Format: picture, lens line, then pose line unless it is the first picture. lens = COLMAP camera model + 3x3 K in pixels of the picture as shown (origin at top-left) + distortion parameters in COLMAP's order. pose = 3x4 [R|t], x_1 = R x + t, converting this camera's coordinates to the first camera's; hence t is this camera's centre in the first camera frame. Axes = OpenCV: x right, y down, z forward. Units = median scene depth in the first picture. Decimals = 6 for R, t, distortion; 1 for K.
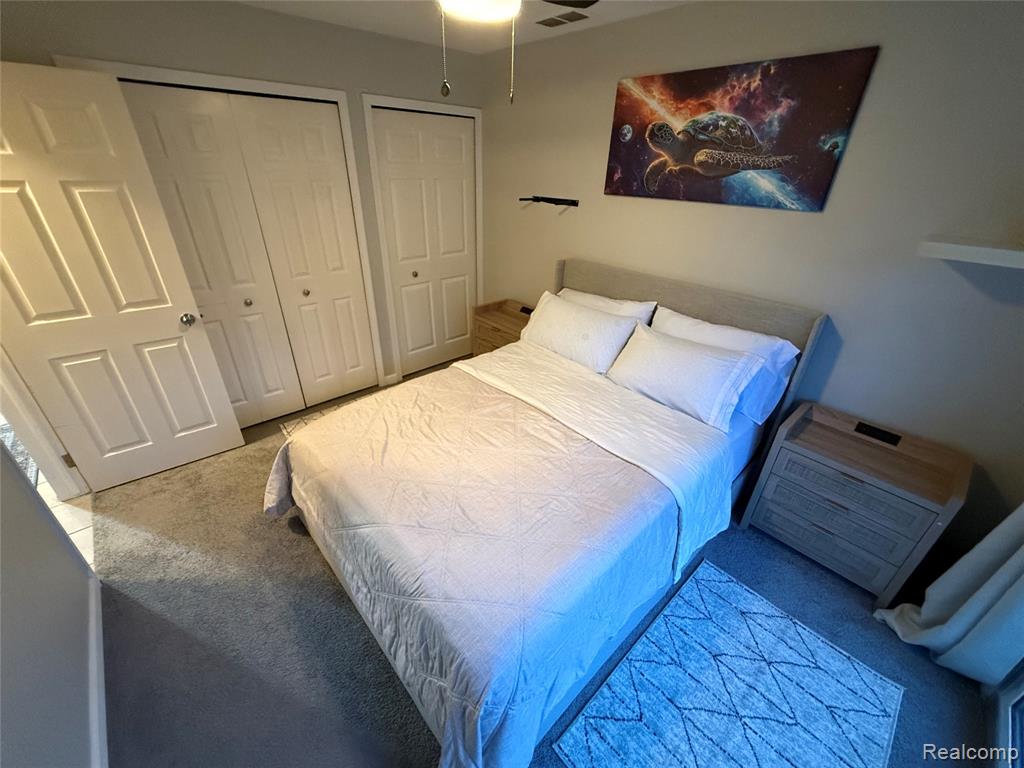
lens RADIAL K [[409.2, 0, 512.1], [0, 409.2, 385.5], [0, 0, 1]] dist [0.000593, -0.000023]
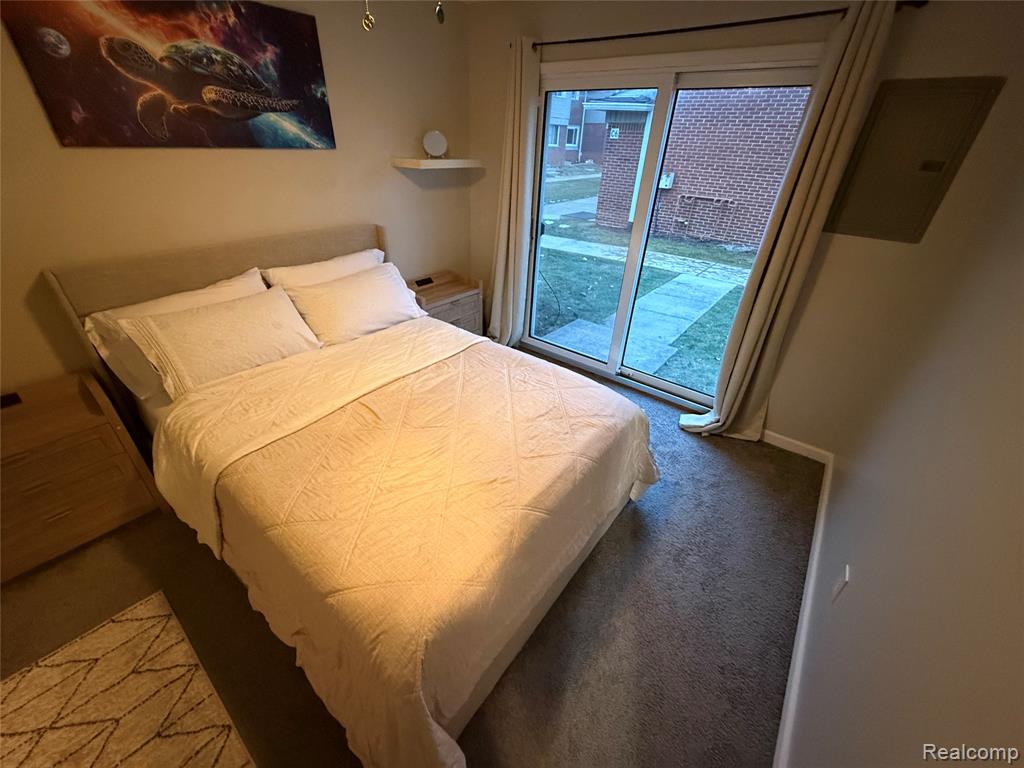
lens RADIAL K [[409.2, 0, 508.6], [0, 409.2, 386.6], [0, 0, 1]] dist [0.000593, -0.000023]
pose [[-0.152240, -0.539060, 0.828395, -0.729258], [0.437163, 0.714987, 0.545603, -0.314903], [-0.886404, 0.445206, 0.126808, 0.610002]]
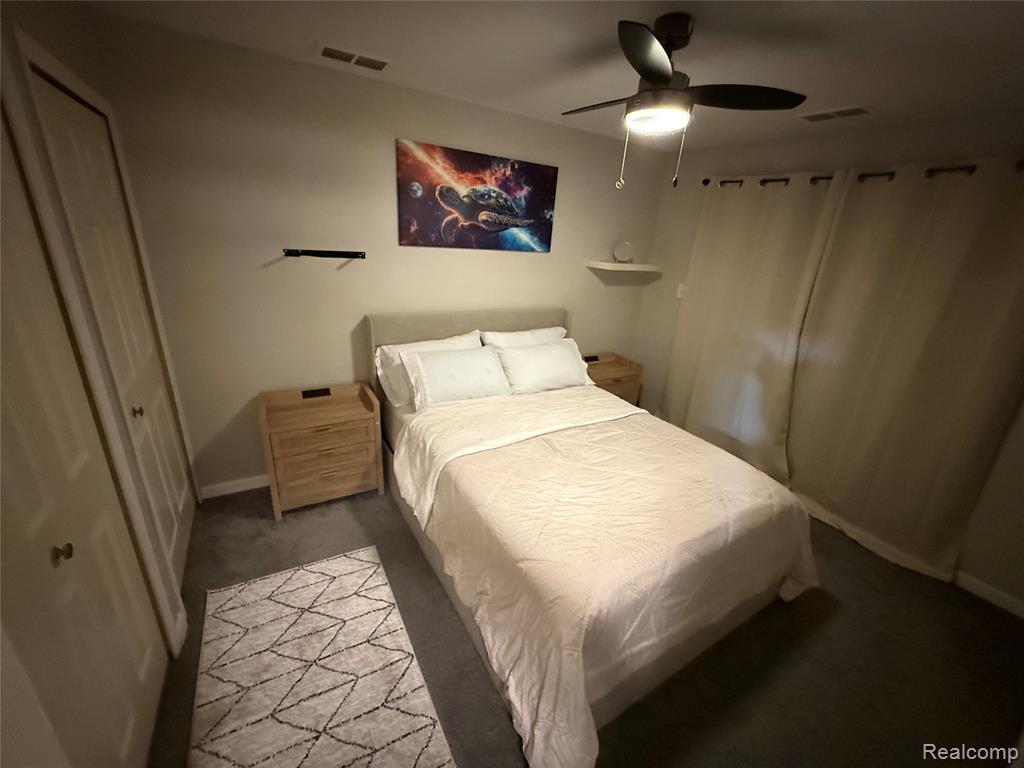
lens RADIAL K [[409.2, 0, 508.9], [0, 409.2, 386.1], [0, 0, 1]] dist [0.000593, -0.000023]
pose [[0.203462, -0.356066, 0.912042, -0.938887], [0.407839, 0.877684, 0.251670, -0.386501], [-0.890096, 0.320761, 0.323793, 0.691046]]
